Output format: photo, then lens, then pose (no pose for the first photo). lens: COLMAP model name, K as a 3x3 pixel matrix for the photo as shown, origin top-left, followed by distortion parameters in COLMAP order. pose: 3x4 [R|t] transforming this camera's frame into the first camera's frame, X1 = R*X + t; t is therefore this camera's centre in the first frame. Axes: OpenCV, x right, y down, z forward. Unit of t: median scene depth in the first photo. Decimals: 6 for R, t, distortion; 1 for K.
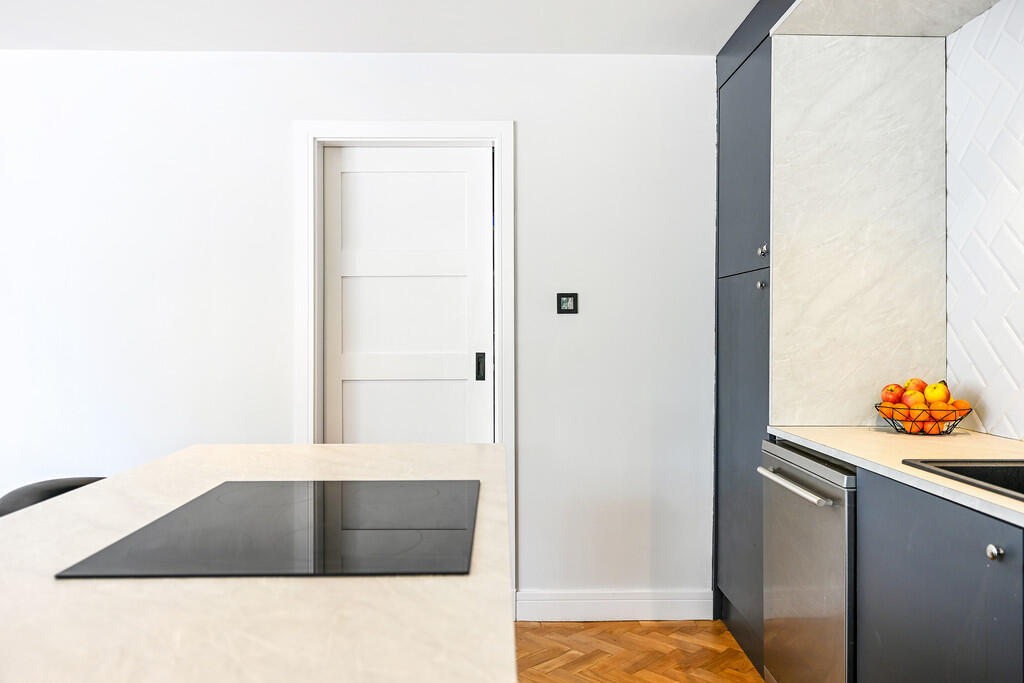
lens RADIAL K [[725.4, 0, 512.0], [0, 725.4, 341.5], [0, 0, 1]] dist [0.001057, -0.000084]
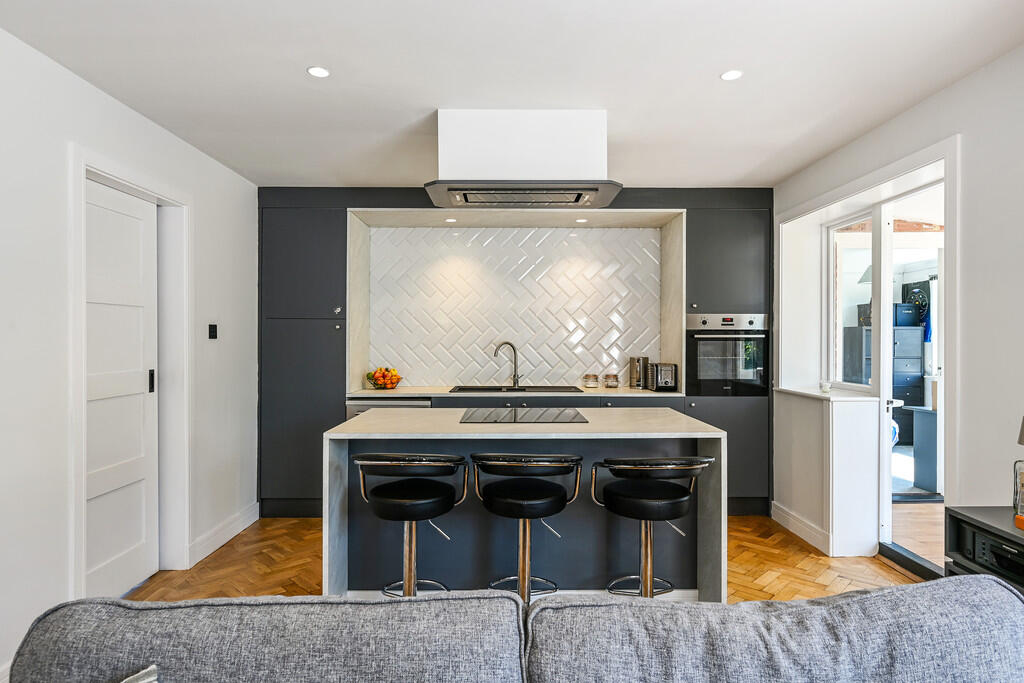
lens RADIAL K [[571.8, 0, 513.6], [0, 571.8, 334.3], [0, 0, 1]] dist [0.002837, 0.000709]
pose [[0.009708, 0.006855, 0.999929, -1.114362], [0.010896, 0.999916, -0.006961, -0.034481], [-0.999894, 0.010963, 0.009633, 0.407484]]
